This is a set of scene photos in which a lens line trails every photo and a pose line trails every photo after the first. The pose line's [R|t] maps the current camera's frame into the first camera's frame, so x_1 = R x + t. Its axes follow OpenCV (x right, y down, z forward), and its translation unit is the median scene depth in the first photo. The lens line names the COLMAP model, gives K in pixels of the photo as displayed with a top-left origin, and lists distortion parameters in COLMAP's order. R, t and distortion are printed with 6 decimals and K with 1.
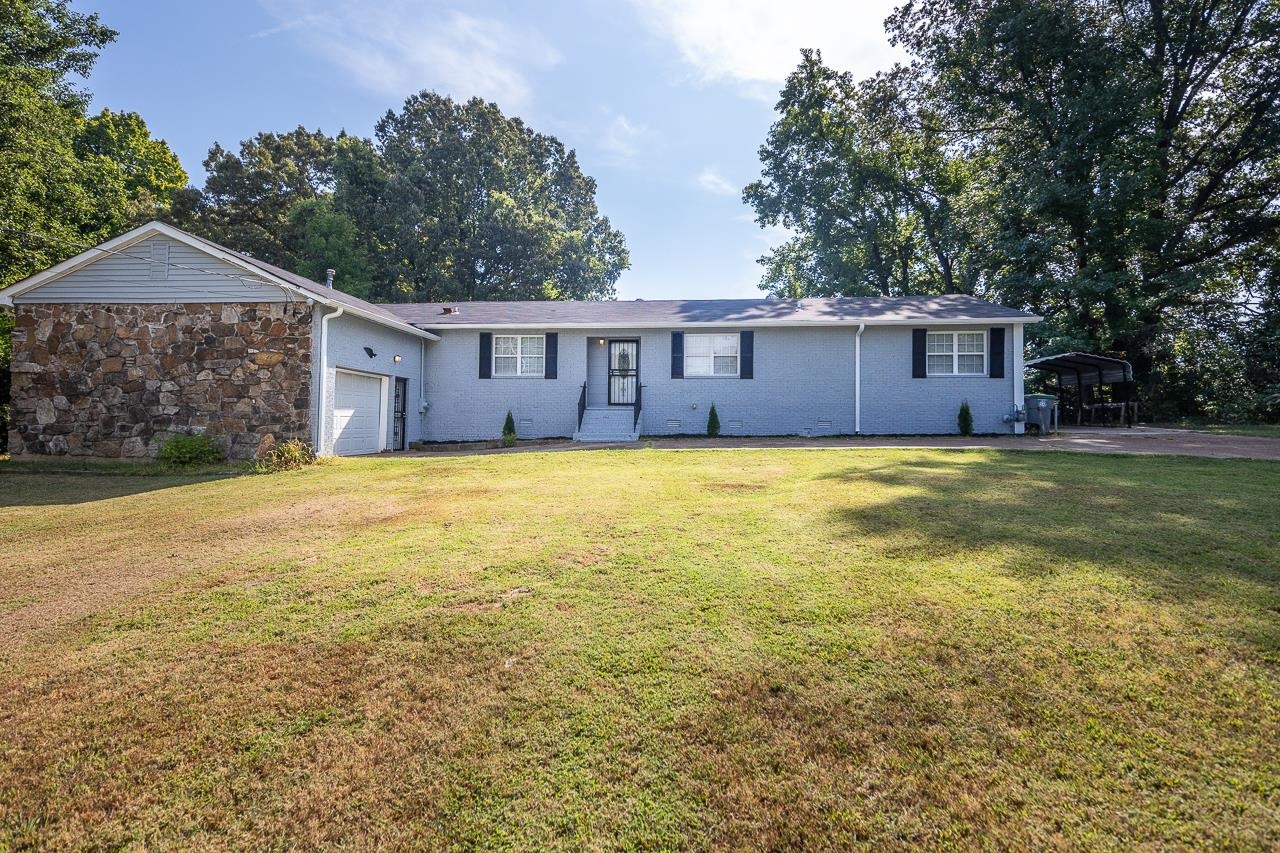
lens RADIAL K [[621.6, 0, 632.1], [0, 621.6, 402.0], [0, 0, 1]] dist [0.004489, -0.000174]
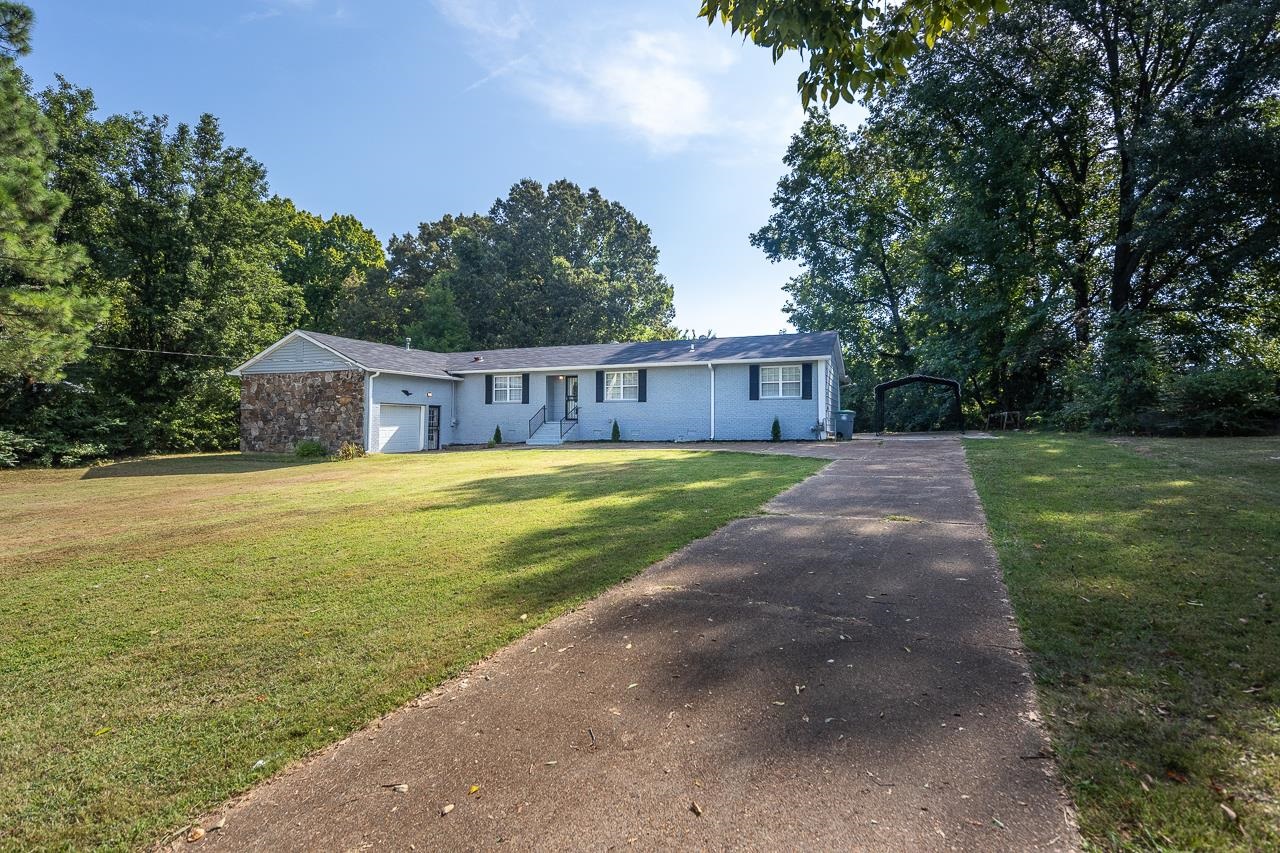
lens RADIAL K [[591.9, 0, 637.1], [0, 591.9, 402.9], [0, 0, 1]] dist [0.001487, 0.000358]
pose [[0.958496, -0.017345, -0.284576, 0.590984], [0.017967, 0.999838, -0.000426, -0.035911], [0.284538, -0.004704, 0.958653, -0.351526]]
